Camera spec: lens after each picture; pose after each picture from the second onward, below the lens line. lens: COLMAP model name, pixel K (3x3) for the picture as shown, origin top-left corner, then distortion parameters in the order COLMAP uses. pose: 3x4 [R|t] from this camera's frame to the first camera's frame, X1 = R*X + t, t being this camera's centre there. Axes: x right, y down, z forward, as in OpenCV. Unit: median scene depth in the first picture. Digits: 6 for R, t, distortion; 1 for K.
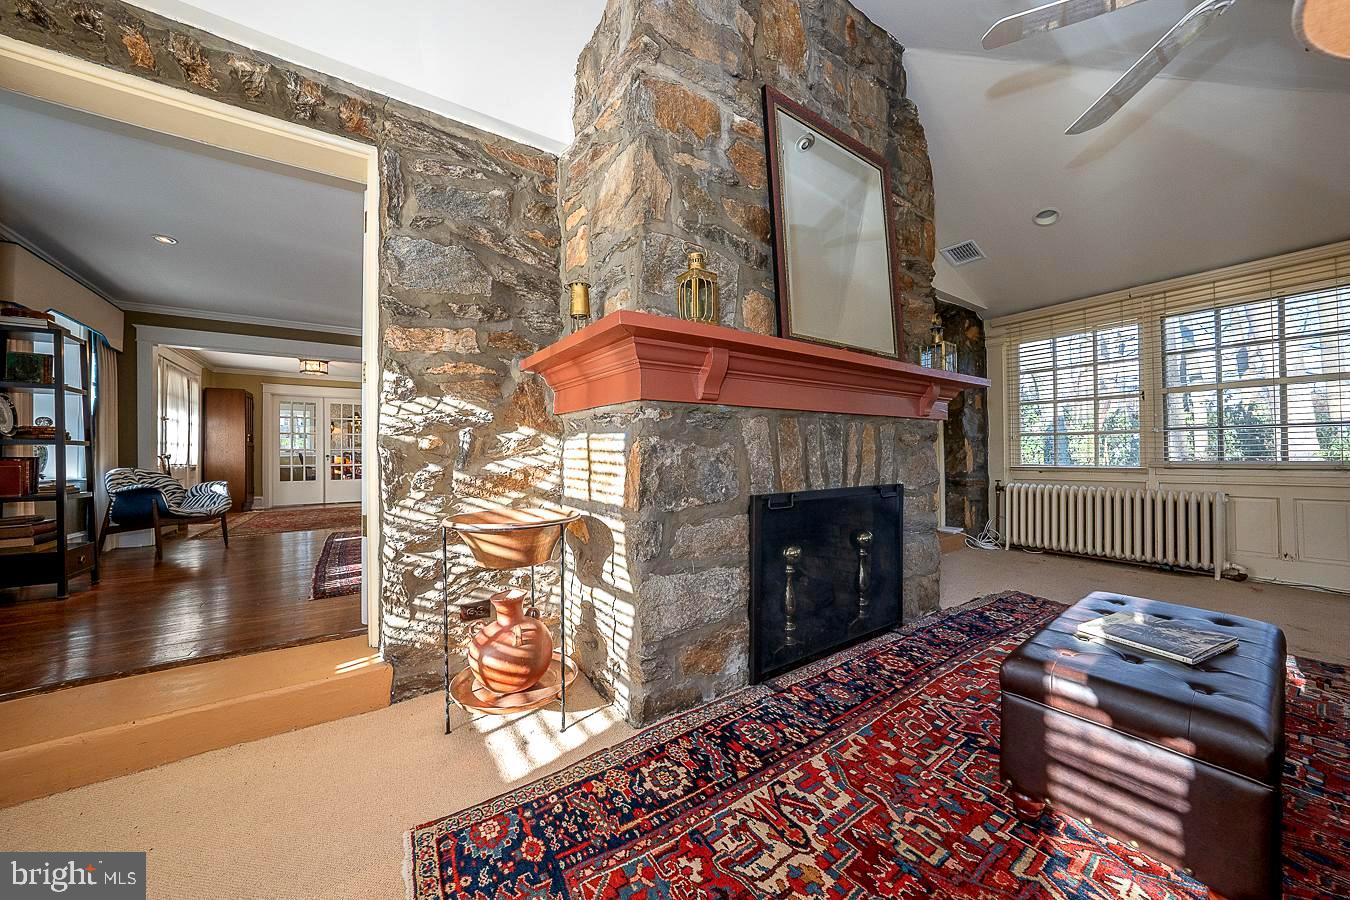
lens RADIAL K [[469.4, 0, 678.1], [0, 469.4, 446.9], [0, 0, 1]] dist [-0.021831, 0.002825]
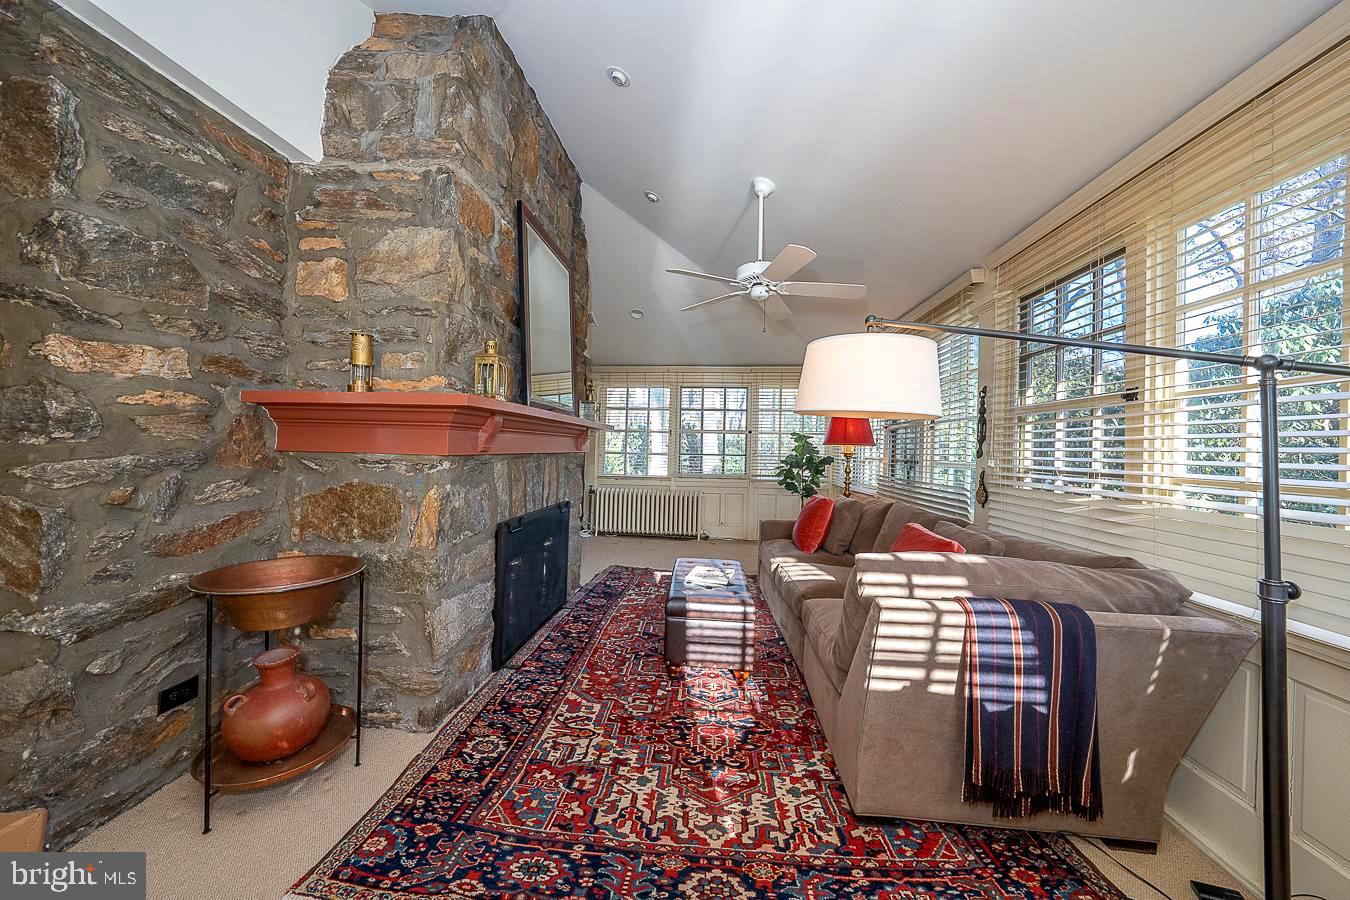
lens RADIAL K [[469.4, 0, 677.2], [0, 469.4, 447.1], [0, 0, 1]] dist [-0.021831, 0.002825]
pose [[0.640077, 0.028234, 0.767791, -0.550765], [-0.041854, 0.999122, -0.001849, -0.129317], [-0.767170, -0.030951, 0.640697, -0.191084]]
